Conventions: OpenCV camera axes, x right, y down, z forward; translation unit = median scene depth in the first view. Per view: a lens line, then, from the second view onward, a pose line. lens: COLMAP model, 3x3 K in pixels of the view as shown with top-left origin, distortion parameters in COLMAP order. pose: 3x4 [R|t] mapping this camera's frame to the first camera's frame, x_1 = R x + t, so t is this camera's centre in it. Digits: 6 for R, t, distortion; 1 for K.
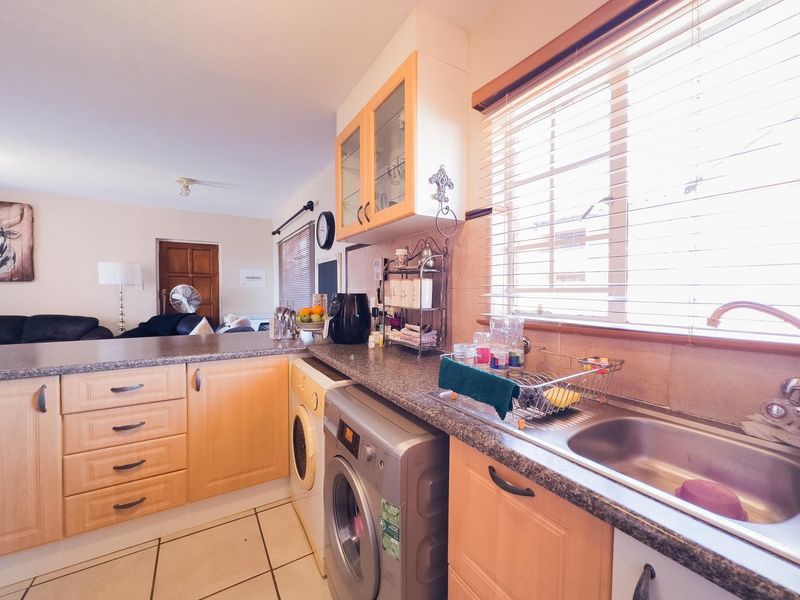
lens RADIAL K [[323.0, 0, 395.3], [0, 323.0, 300.7], [0, 0, 1]] dist [-0.007740, 0.002417]
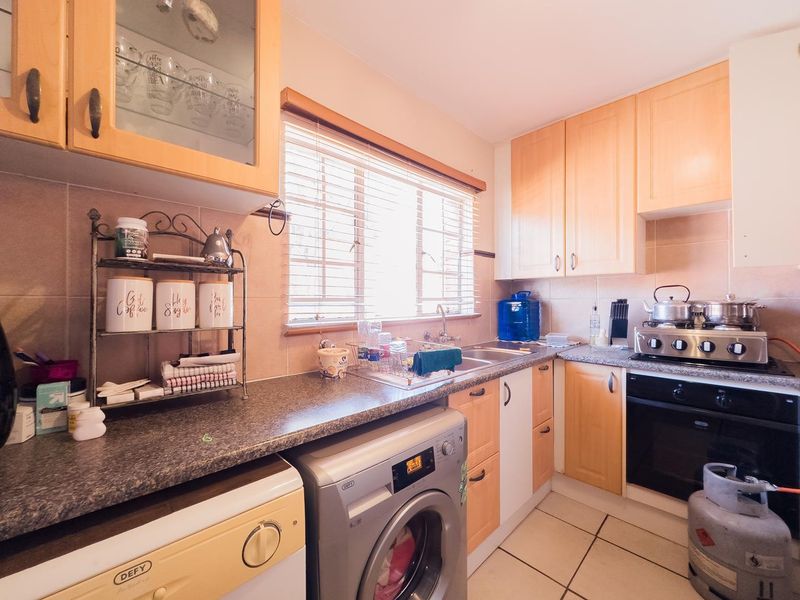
lens RADIAL K [[323.0, 0, 400.8], [0, 323.0, 299.5], [0, 0, 1]] dist [-0.007740, 0.002417]
pose [[-0.221416, -0.003604, 0.975173, -0.538470], [0.026210, 0.999610, 0.009645, -0.024513], [-0.974827, 0.027695, -0.221235, 0.658632]]
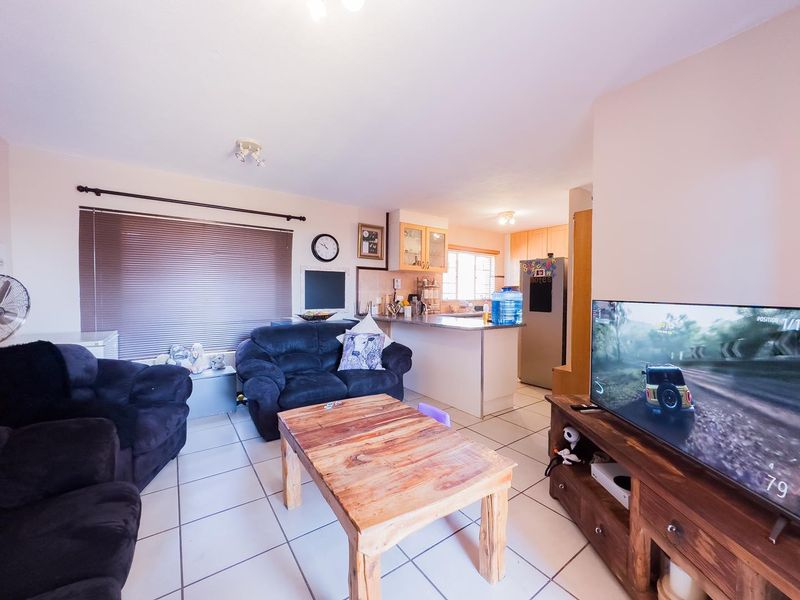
lens RADIAL K [[323.0, 0, 396.0], [0, 323.0, 298.5], [0, 0, 1]] dist [-0.007740, 0.002417]
pose [[-0.068948, -0.019276, 0.997434, -2.633048], [0.020704, 0.999570, 0.020748, -0.046600], [-0.997405, 0.022082, -0.068520, 1.354088]]
